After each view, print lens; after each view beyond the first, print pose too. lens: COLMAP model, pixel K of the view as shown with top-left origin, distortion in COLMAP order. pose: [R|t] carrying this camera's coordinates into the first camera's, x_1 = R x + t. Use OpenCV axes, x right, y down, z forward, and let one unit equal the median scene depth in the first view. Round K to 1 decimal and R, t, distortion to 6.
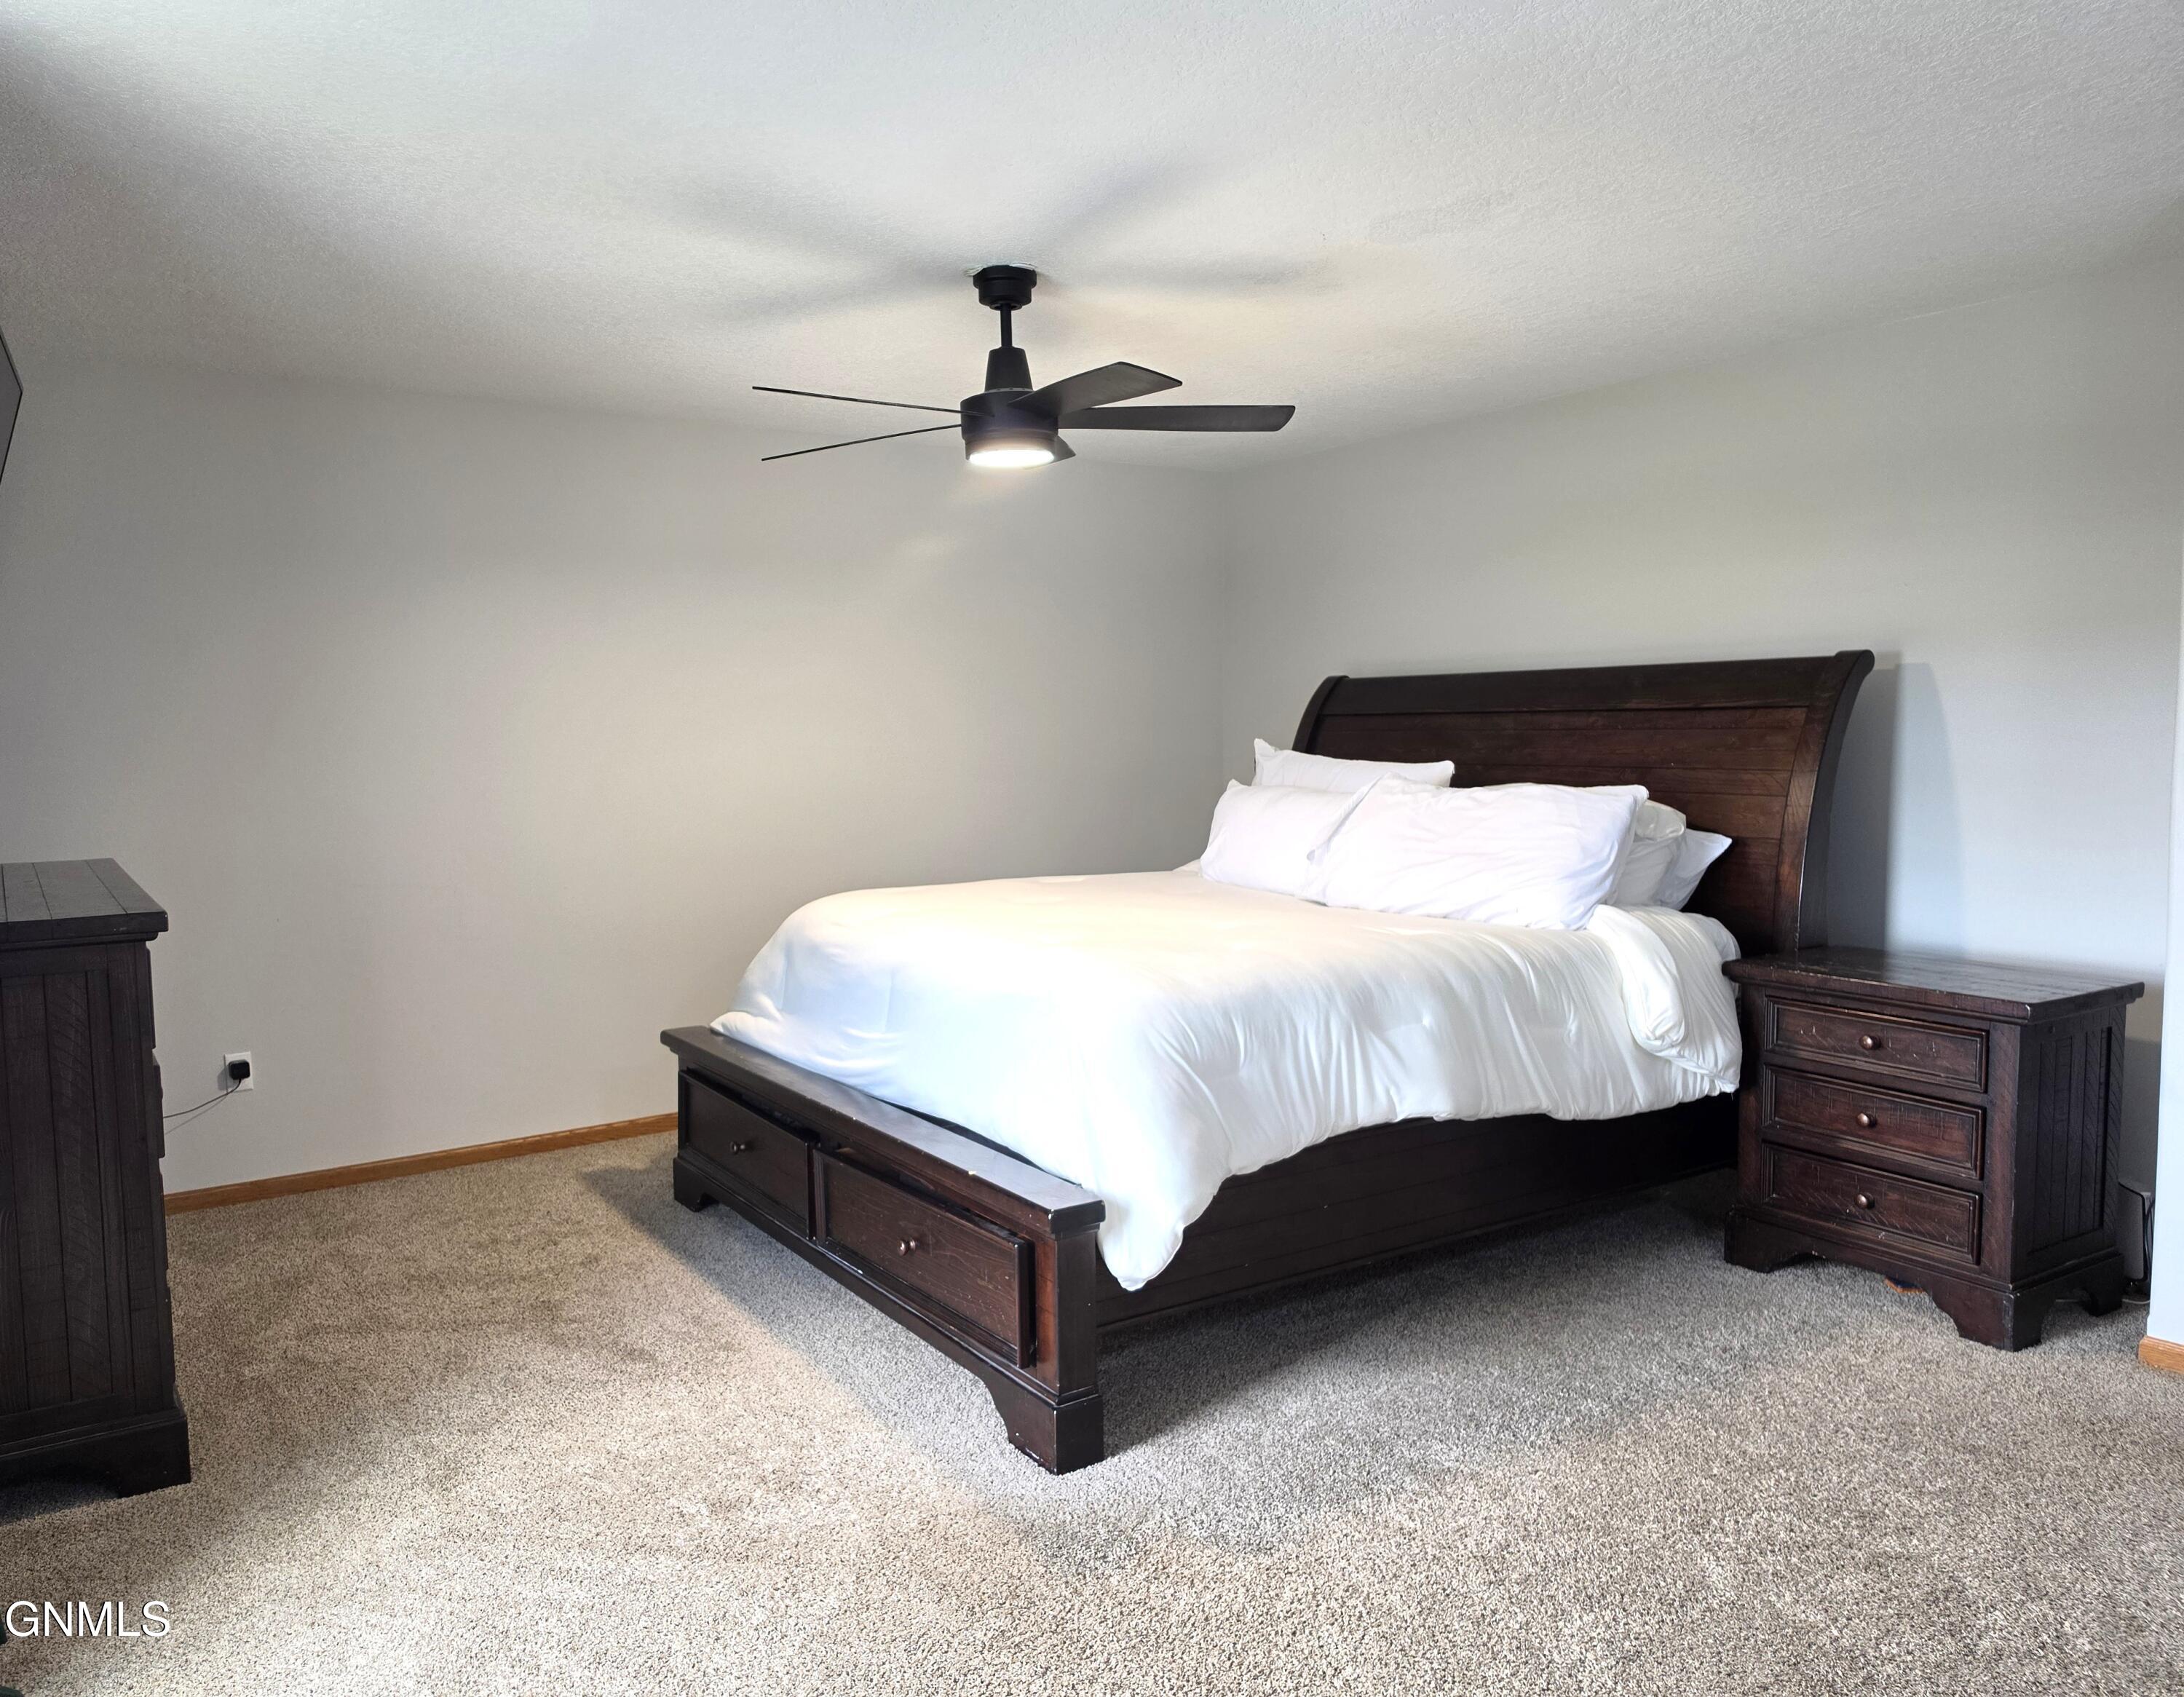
lens RADIAL K [[1566.9, 0, 1037.4], [0, 1566.9, 849.0], [0, 0, 1]] dist [0.042703, -0.017861]
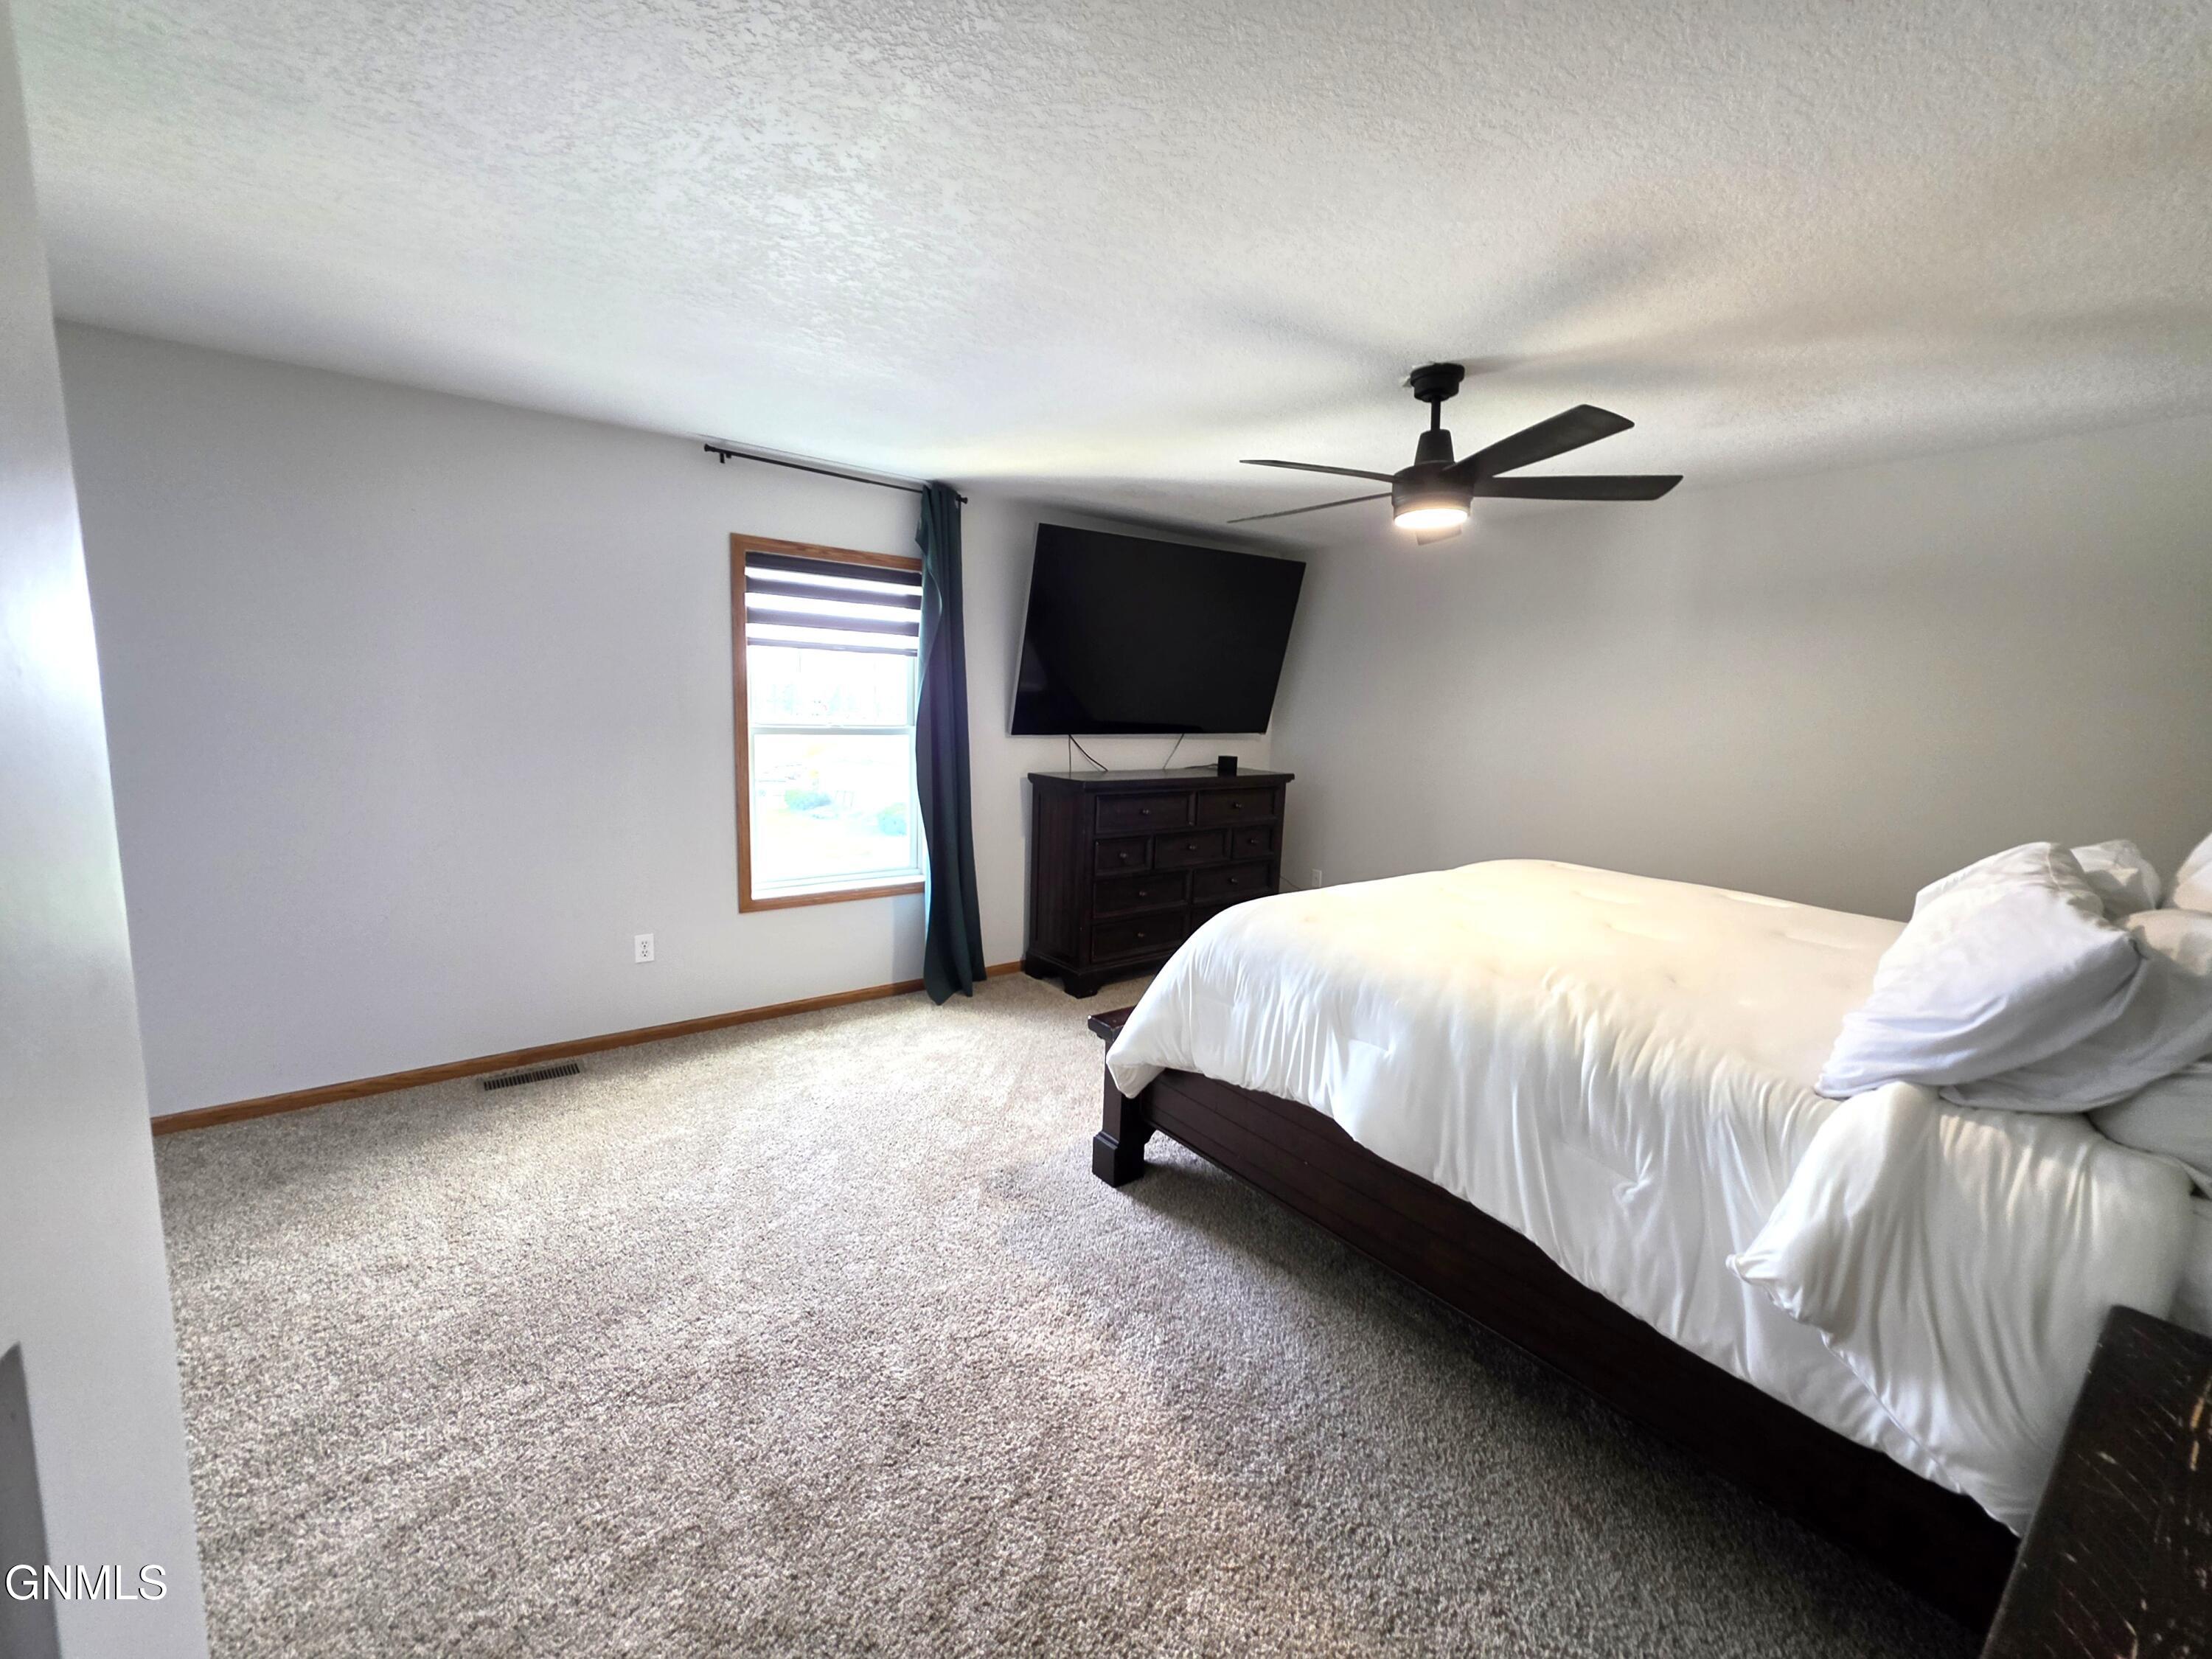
lens RADIAL K [[883.9, 0, 1103.5], [0, 883.9, 822.4], [0, 0, 1]] dist [-0.002656, 0.001079]
pose [[0.081833, 0.150651, -0.985194, 0.701104], [-0.113067, 0.983531, 0.141005, -0.081519], [0.990212, 0.099854, 0.097519, 0.703244]]
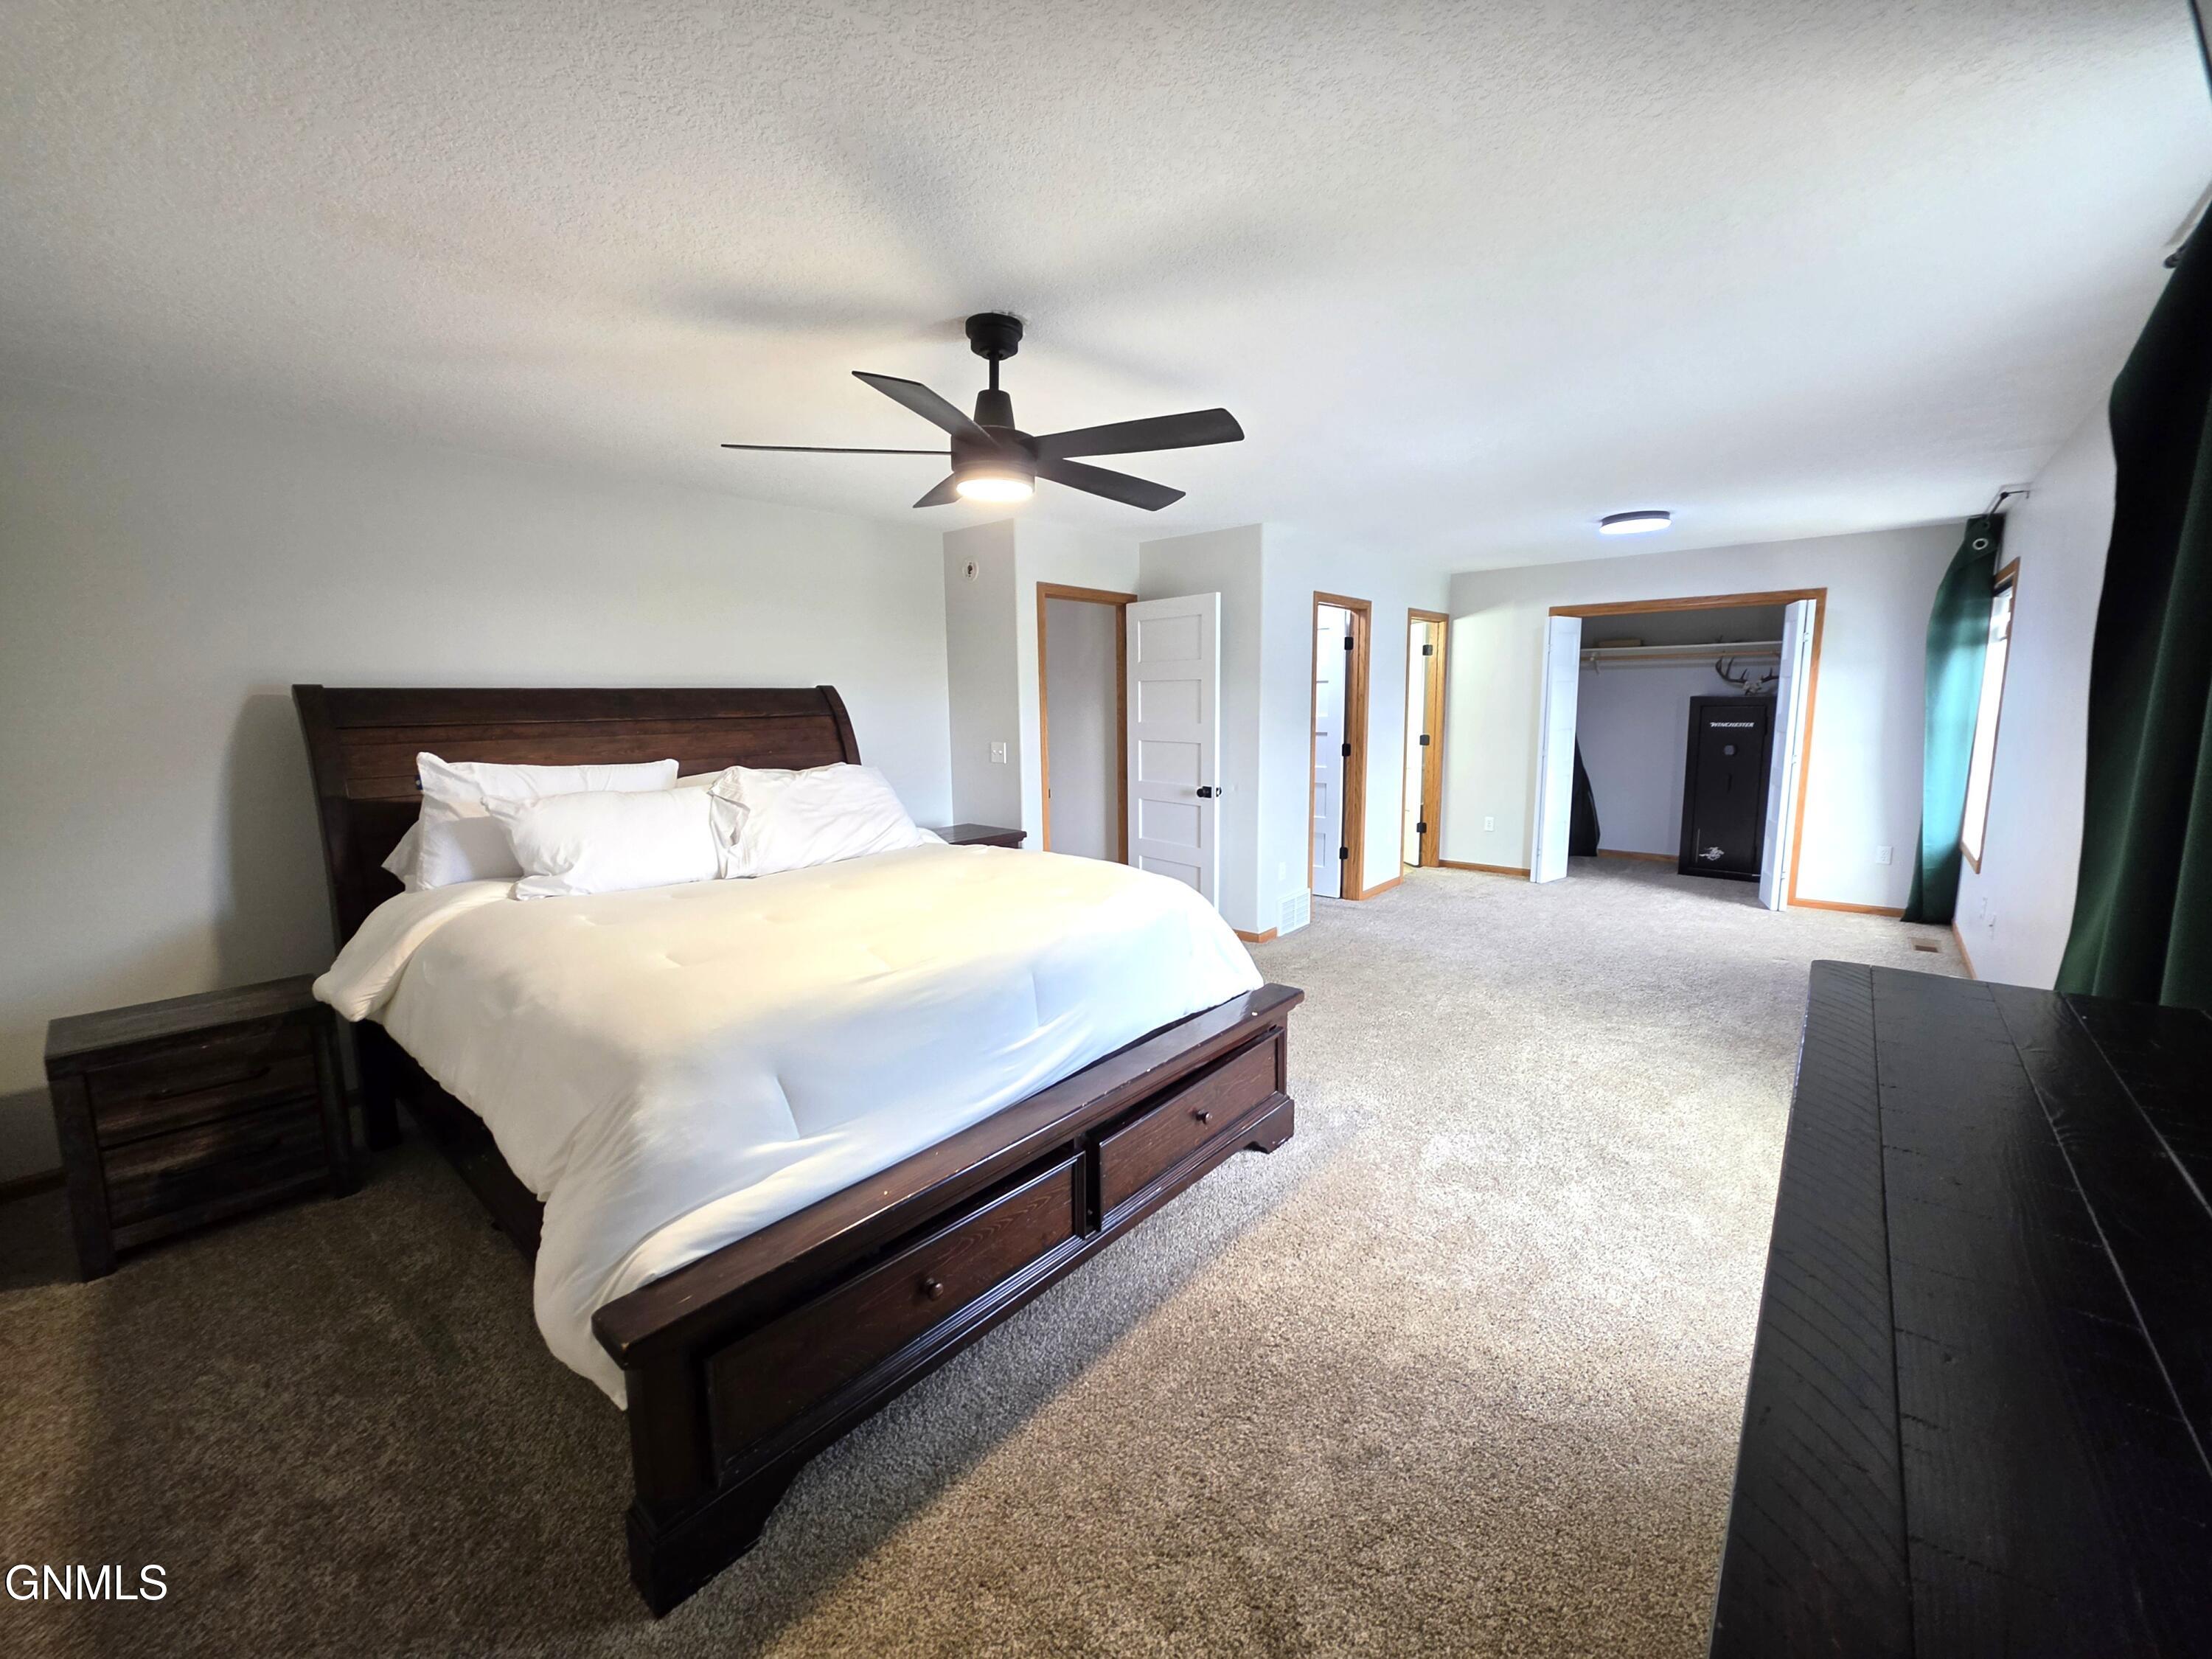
lens RADIAL K [[883.9, 0, 1103.4], [0, 883.9, 819.7], [0, 0, 1]] dist [-0.002656, 0.001079]
pose [[-0.282436, -0.112960, 0.952612, -0.681681], [0.096705, 0.984631, 0.145428, -0.102682], [-0.954399, 0.133196, -0.267171, 1.141058]]
